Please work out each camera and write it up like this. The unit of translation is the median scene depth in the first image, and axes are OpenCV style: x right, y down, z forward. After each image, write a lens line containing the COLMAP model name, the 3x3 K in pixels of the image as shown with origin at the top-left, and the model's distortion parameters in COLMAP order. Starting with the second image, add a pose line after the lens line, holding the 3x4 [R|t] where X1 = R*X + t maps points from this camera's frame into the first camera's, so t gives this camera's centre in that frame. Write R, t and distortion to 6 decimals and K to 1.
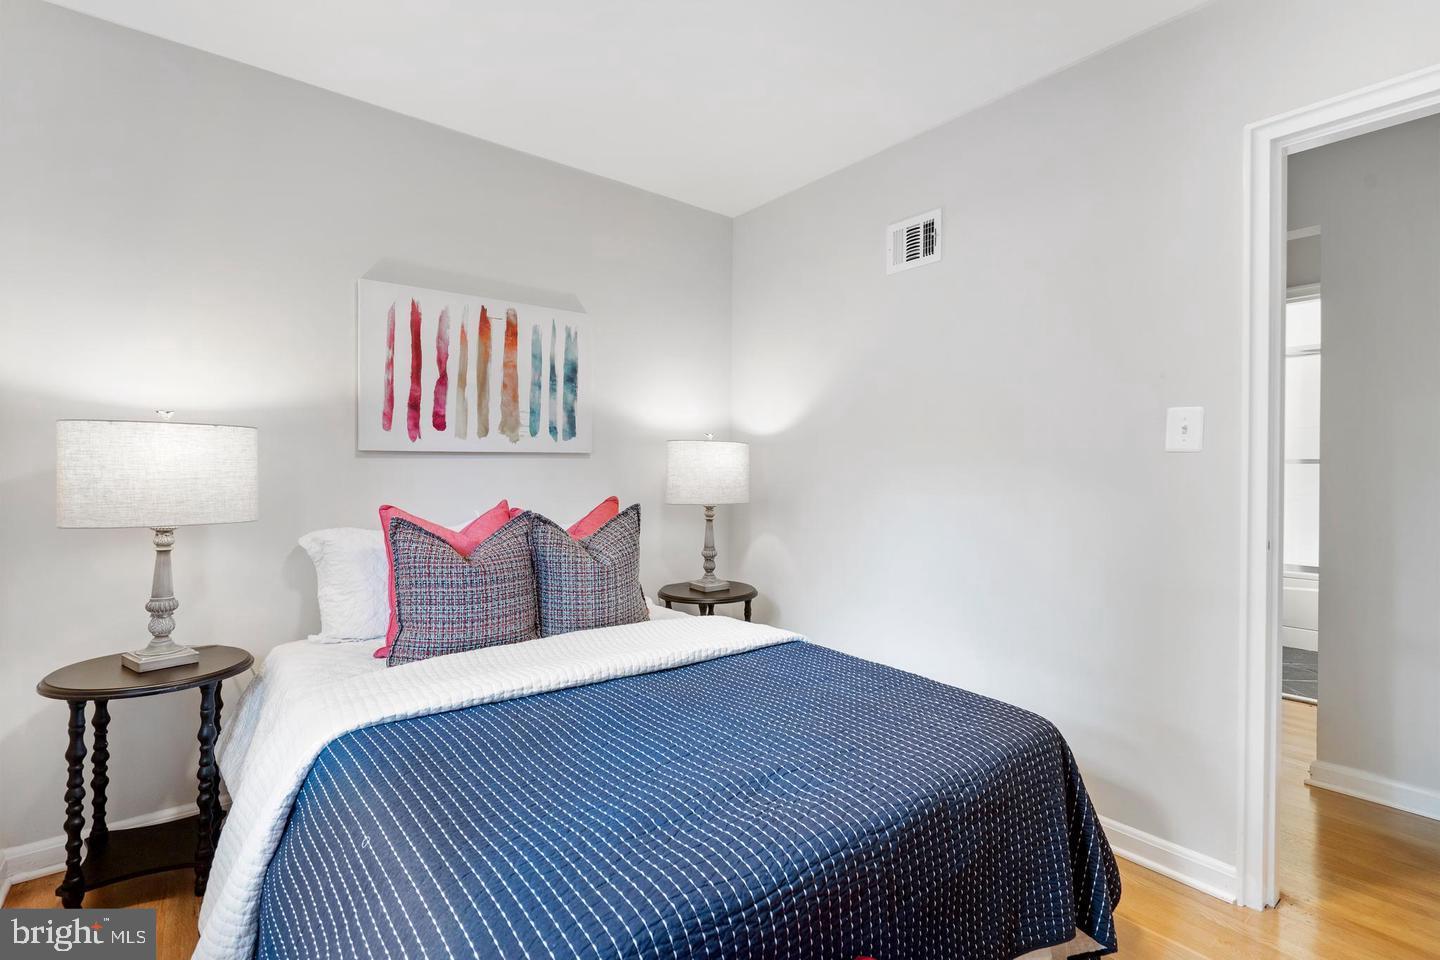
lens RADIAL K [[669.6, 0, 720.5], [0, 669.6, 469.8], [0, 0, 1]] dist [-0.001105, -0.000033]
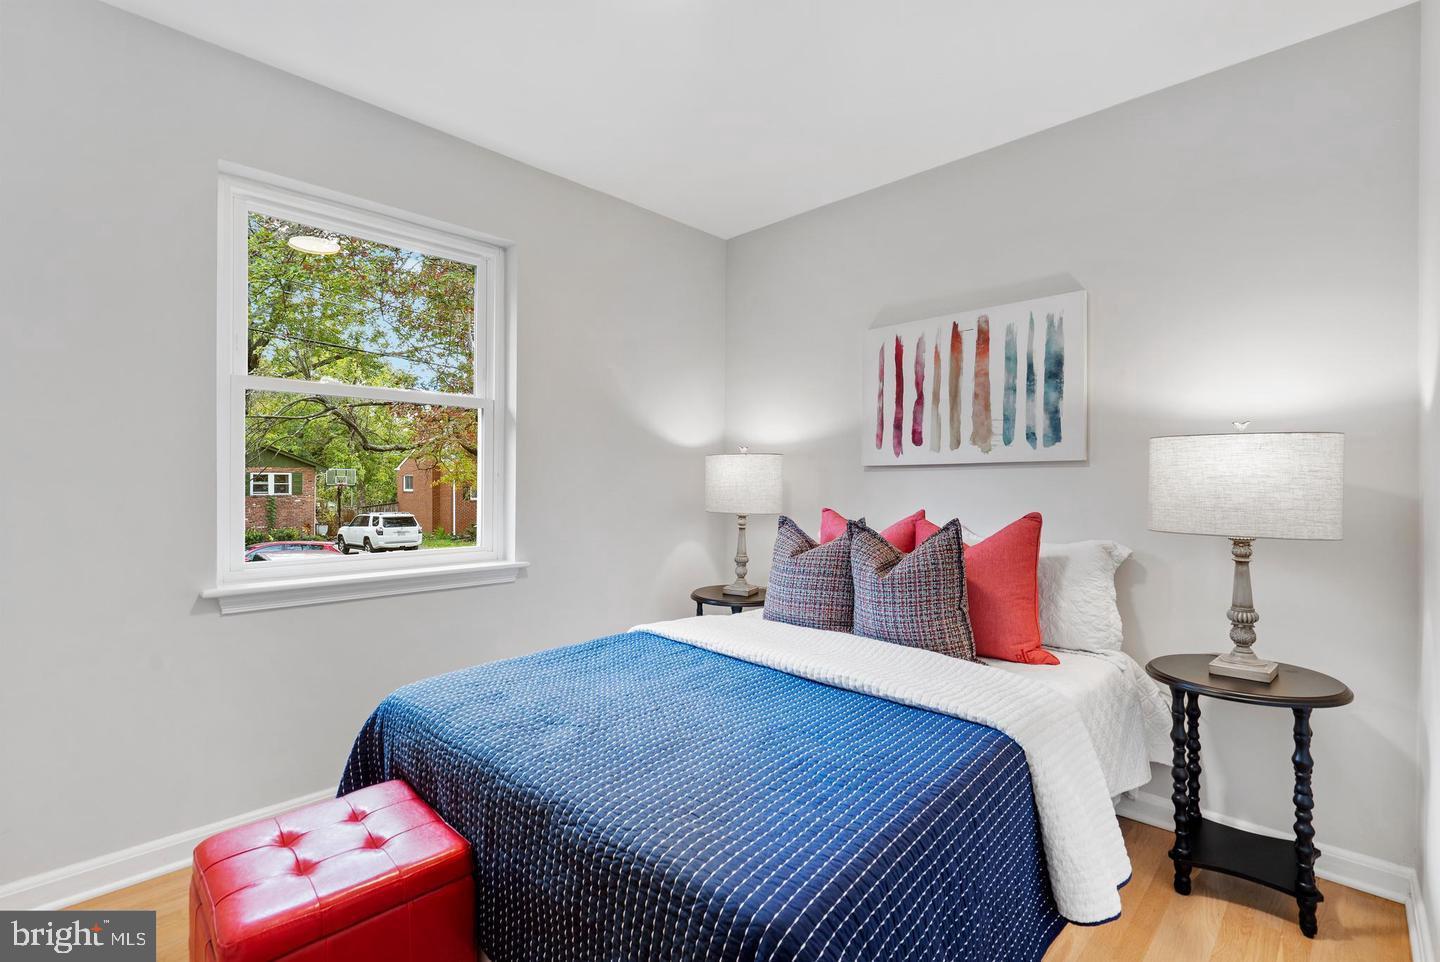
lens RADIAL K [[669.6, 0, 720.5], [0, 669.6, 470.8], [0, 0, 1]] dist [-0.001105, -0.000033]
pose [[0.130726, -0.018002, -0.991255, 0.601539], [-0.000408, 0.999834, -0.018212, 0.003150], [0.991418, 0.002785, 0.130697, 0.496608]]
